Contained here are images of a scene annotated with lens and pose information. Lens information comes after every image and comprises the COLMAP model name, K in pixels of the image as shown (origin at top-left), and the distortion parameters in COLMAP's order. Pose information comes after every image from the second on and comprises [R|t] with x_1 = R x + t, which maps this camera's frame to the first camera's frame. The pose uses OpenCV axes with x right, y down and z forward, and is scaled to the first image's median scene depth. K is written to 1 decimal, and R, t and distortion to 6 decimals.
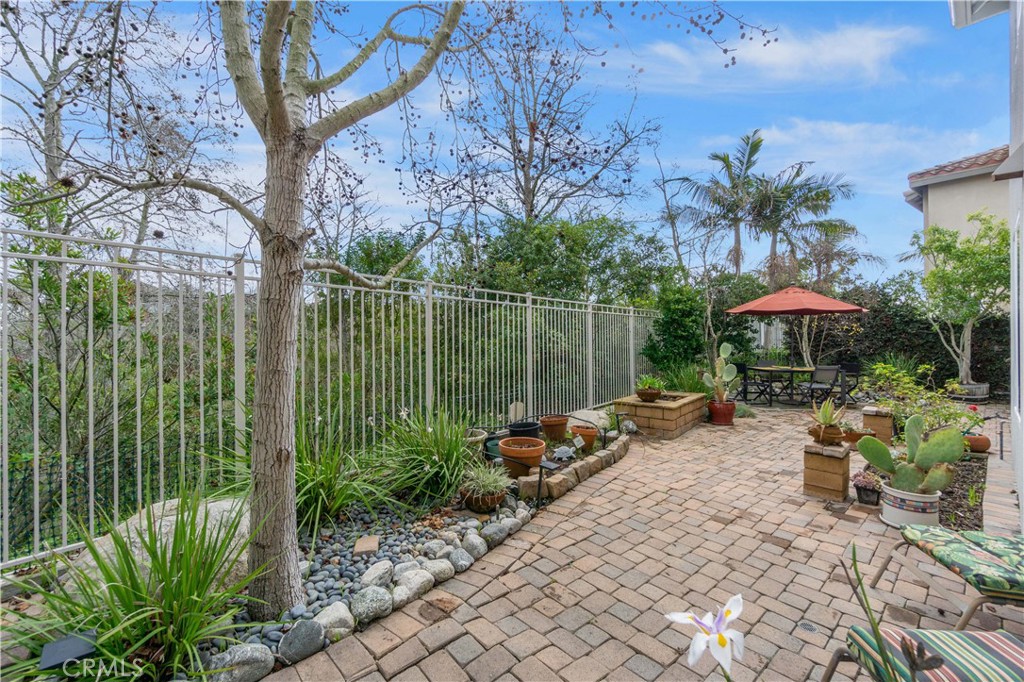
lens RADIAL K [[443.2, 0, 524.8], [0, 443.2, 333.1], [0, 0, 1]] dist [0.017026, 0.003721]
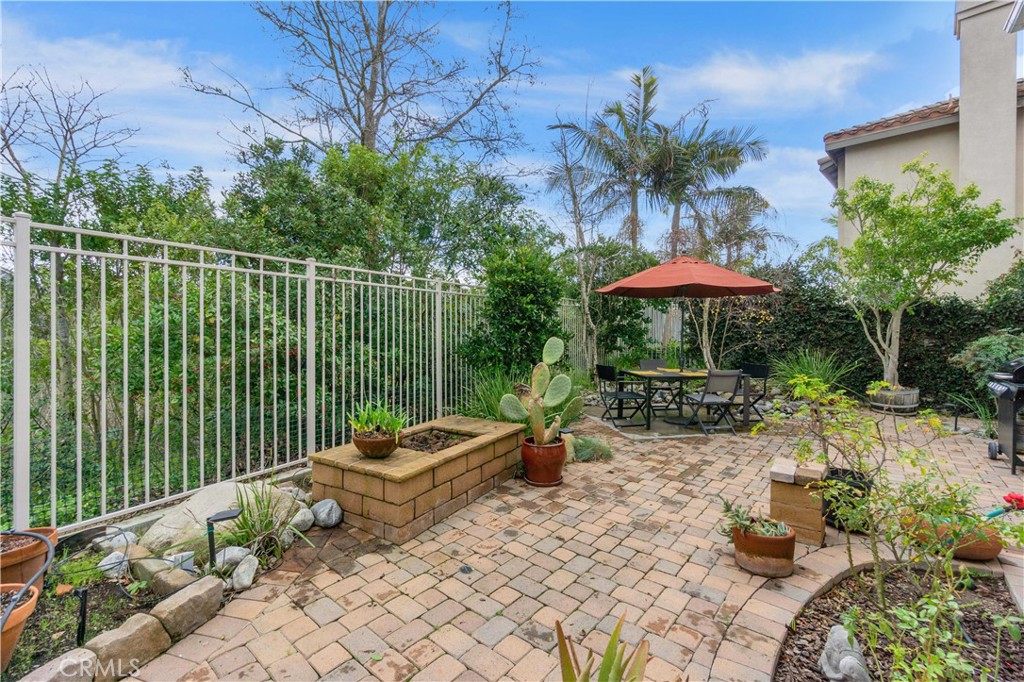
lens RADIAL K [[443.2, 0, 522.3], [0, 443.2, 332.3], [0, 0, 1]] dist [0.017026, 0.003721]
pose [[0.990947, 0.001936, 0.134242, 0.253073], [-0.004435, 0.999822, 0.018316, 0.004822], [-0.134183, -0.018745, 0.990779, 0.335418]]
